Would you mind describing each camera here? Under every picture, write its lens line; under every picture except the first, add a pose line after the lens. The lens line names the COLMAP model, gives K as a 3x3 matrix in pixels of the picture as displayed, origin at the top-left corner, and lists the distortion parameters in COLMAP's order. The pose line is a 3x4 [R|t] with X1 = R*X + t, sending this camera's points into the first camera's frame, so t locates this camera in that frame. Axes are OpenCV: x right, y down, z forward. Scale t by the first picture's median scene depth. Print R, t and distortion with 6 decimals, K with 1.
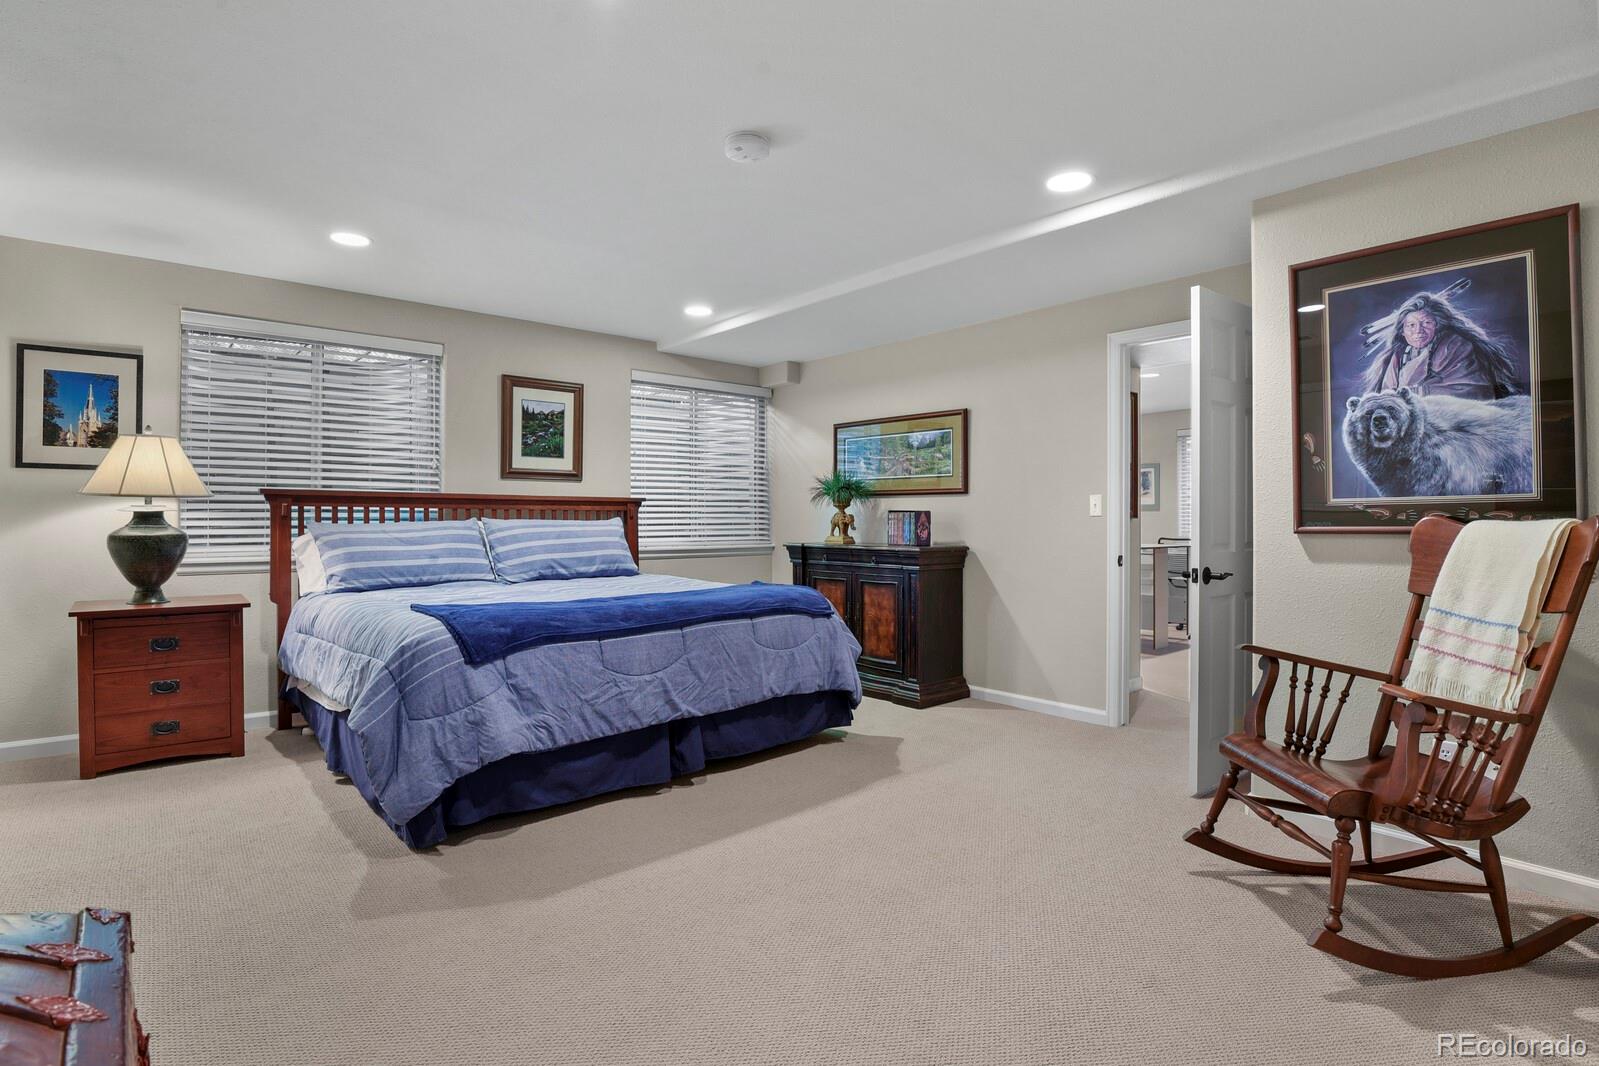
lens RADIAL K [[748.1, 0, 802.2], [0, 748.1, 519.7], [0, 0, 1]] dist [-0.004813, -0.000929]
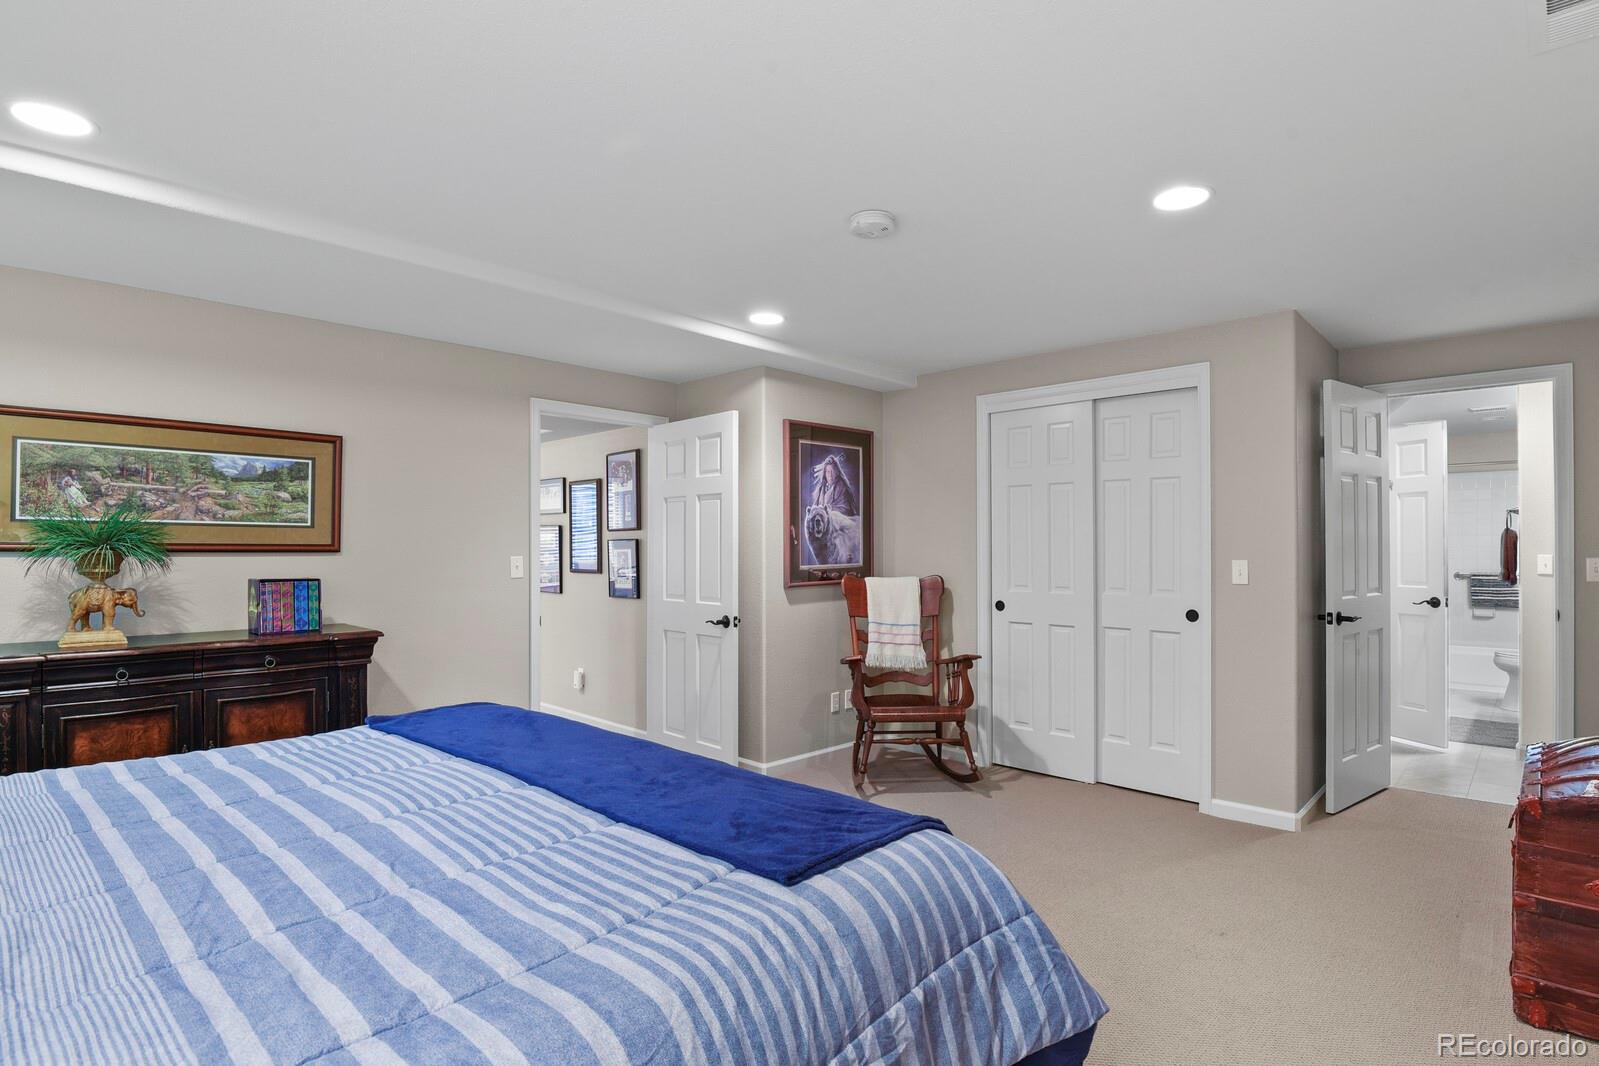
lens RADIAL K [[792.9, 0, 800.9], [0, 792.9, 539.8], [0, 0, 1]] dist [-0.026920, -0.003577]
pose [[-0.046244, 0.006599, 0.998908, -1.094016], [0.003342, 0.999974, -0.006452, -0.077138], [-0.998925, 0.003040, -0.046265, 1.116596]]
